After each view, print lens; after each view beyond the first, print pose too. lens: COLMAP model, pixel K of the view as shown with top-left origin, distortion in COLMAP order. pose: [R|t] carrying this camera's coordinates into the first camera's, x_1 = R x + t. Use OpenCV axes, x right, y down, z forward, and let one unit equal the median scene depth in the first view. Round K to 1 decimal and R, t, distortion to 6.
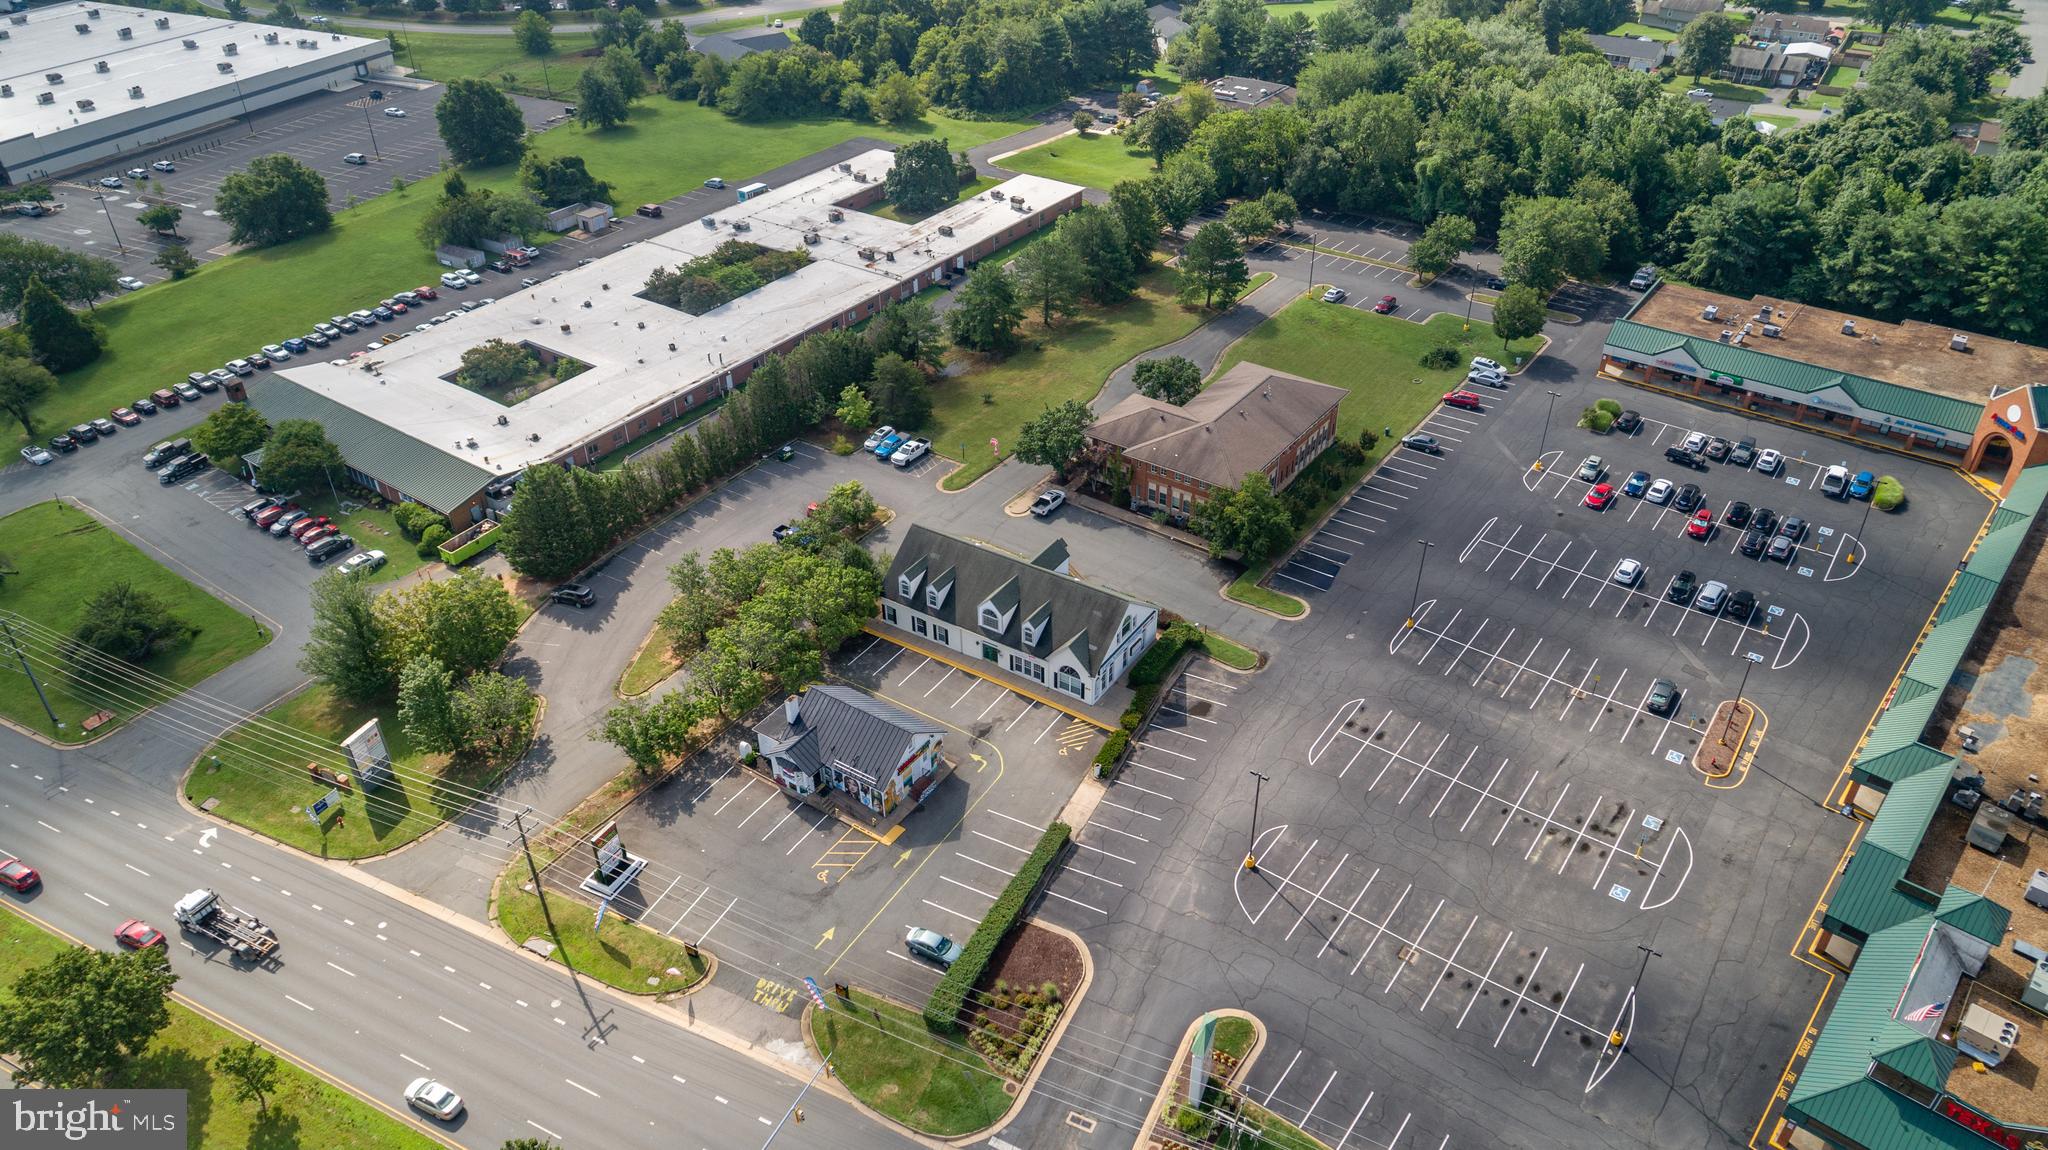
lens RADIAL K [[1380.2, 0, 1021.3], [0, 1380.2, 577.2], [0, 0, 1]] dist [-0.012984, 0.010478]
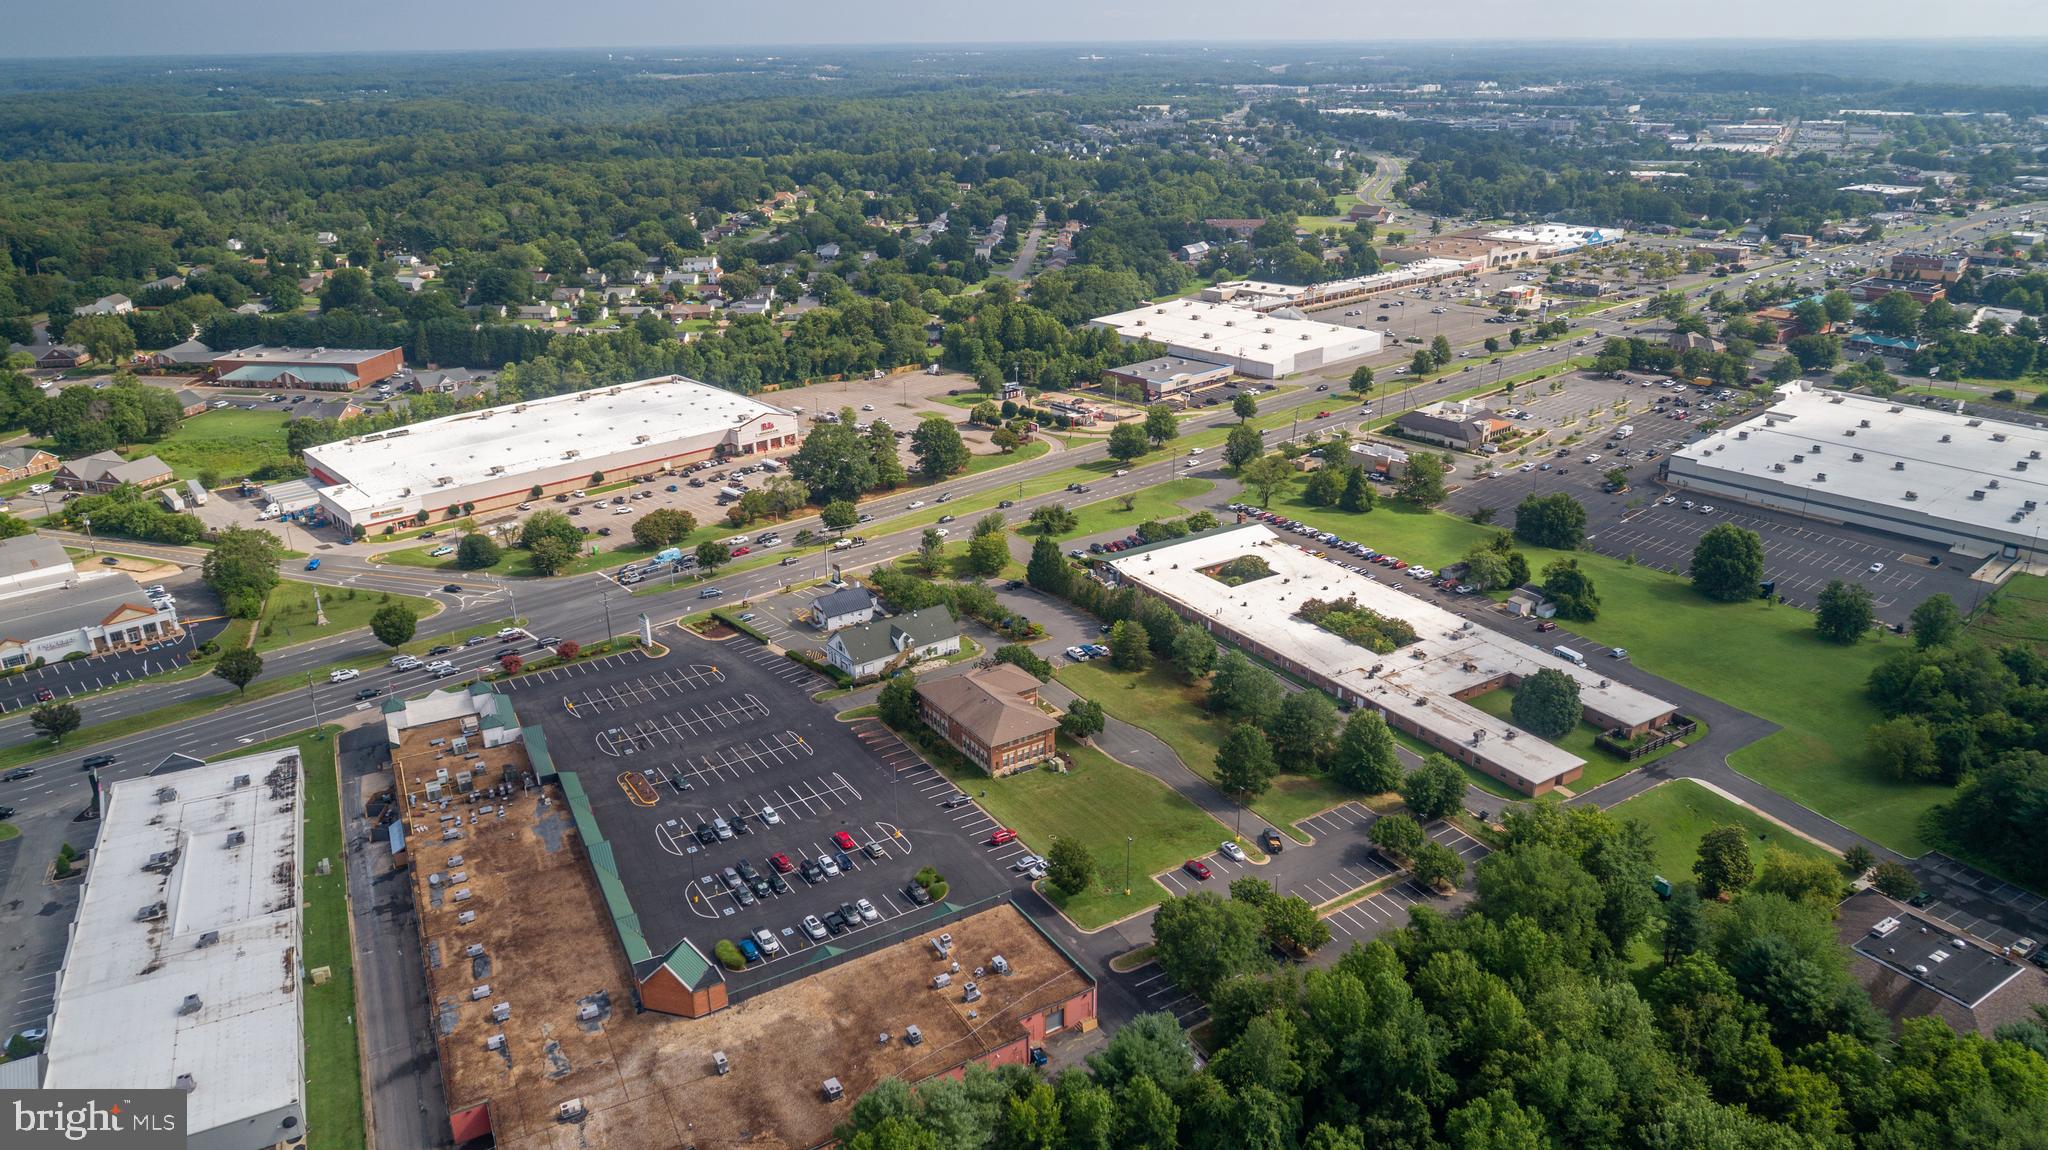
lens RADIAL K [[1380.2, 0, 1021.3], [0, 1380.2, 577.2], [0, 0, 1]] dist [-0.012984, 0.010478]
pose [[-0.368806, 0.357199, -0.858133, 1.453837], [-0.515830, 0.689354, 0.508636, -1.044087], [0.773241, 0.630239, -0.069984, 1.061907]]
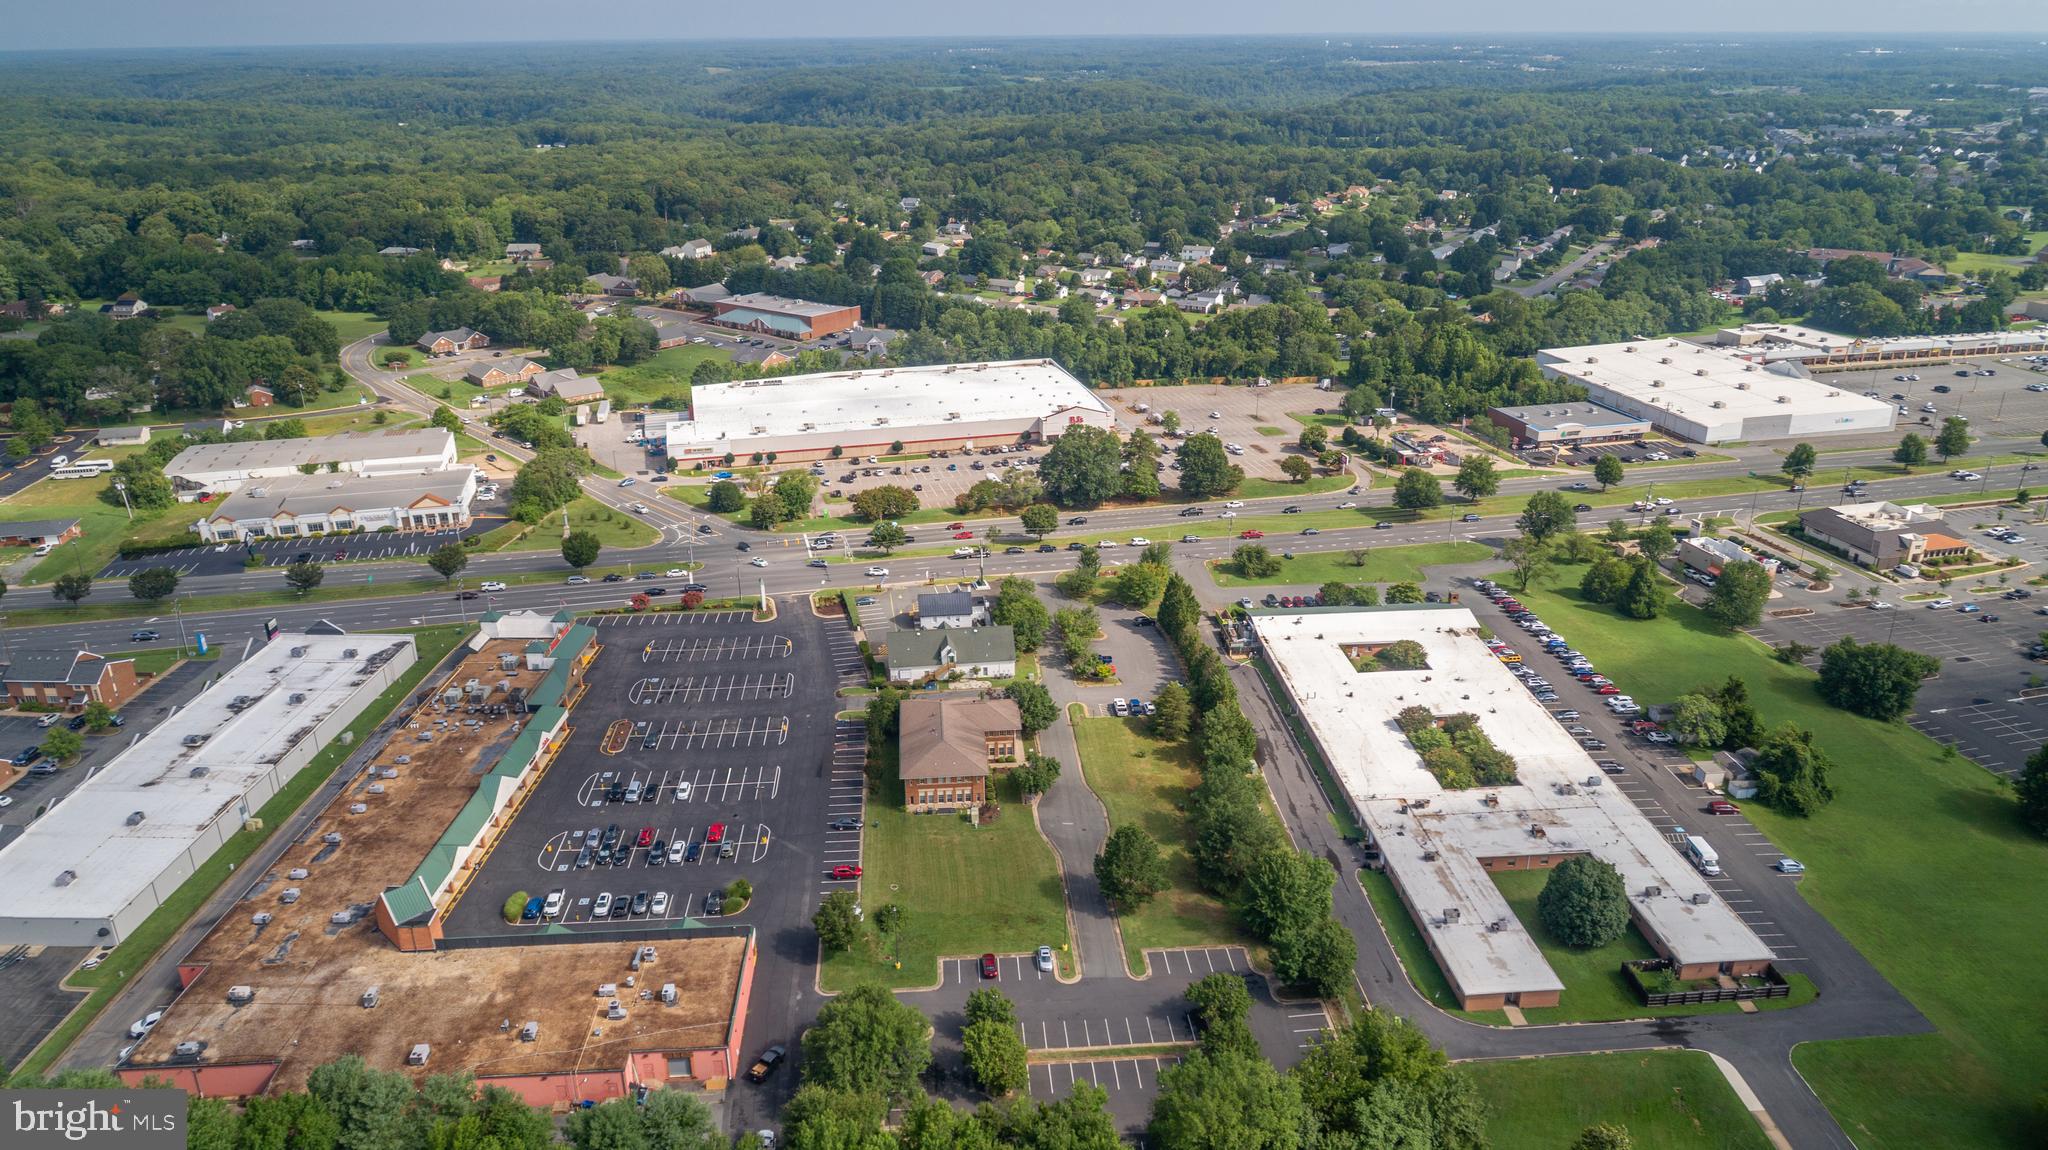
lens RADIAL K [[1380.2, 0, 1021.3], [0, 1380.2, 577.2], [0, 0, 1]] dist [-0.012984, 0.010478]
pose [[-0.763850, 0.256204, -0.592362, 0.943736], [-0.353484, 0.601846, 0.716122, -1.328351], [0.539984, 0.756400, -0.369155, 1.482664]]
